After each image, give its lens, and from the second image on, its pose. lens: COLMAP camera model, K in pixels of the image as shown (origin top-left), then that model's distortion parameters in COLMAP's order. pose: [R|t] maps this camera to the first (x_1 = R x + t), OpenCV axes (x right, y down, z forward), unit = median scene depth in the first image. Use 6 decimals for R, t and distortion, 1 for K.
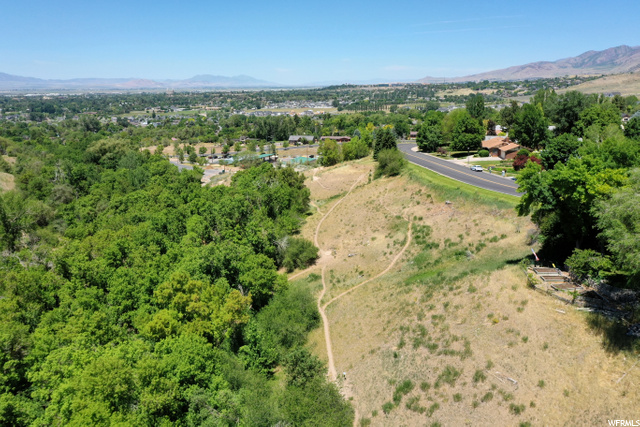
lens RADIAL K [[505.6, 0, 320.0], [0, 505.6, 213.5], [0, 0, 1]] dist [0.003621, 0.004569]
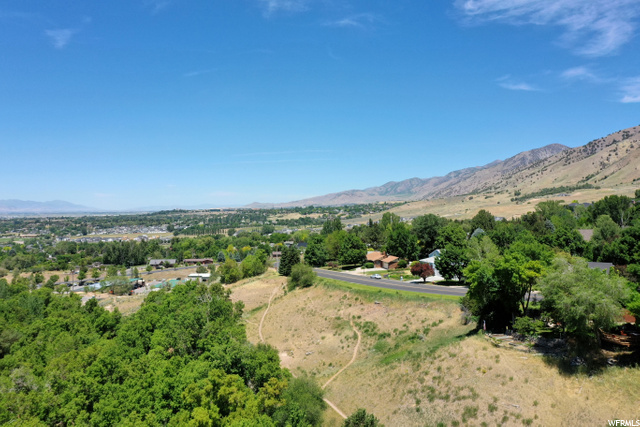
lens RADIAL K [[505.6, 0, 320.0], [0, 505.6, 213.5], [0, 0, 1]] dist [0.003621, 0.004569]
pose [[0.945407, -0.004542, 0.325860, -0.153137], [0.082485, 0.970680, -0.225782, 0.019094], [-0.315280, 0.240334, 0.918062, -0.070675]]
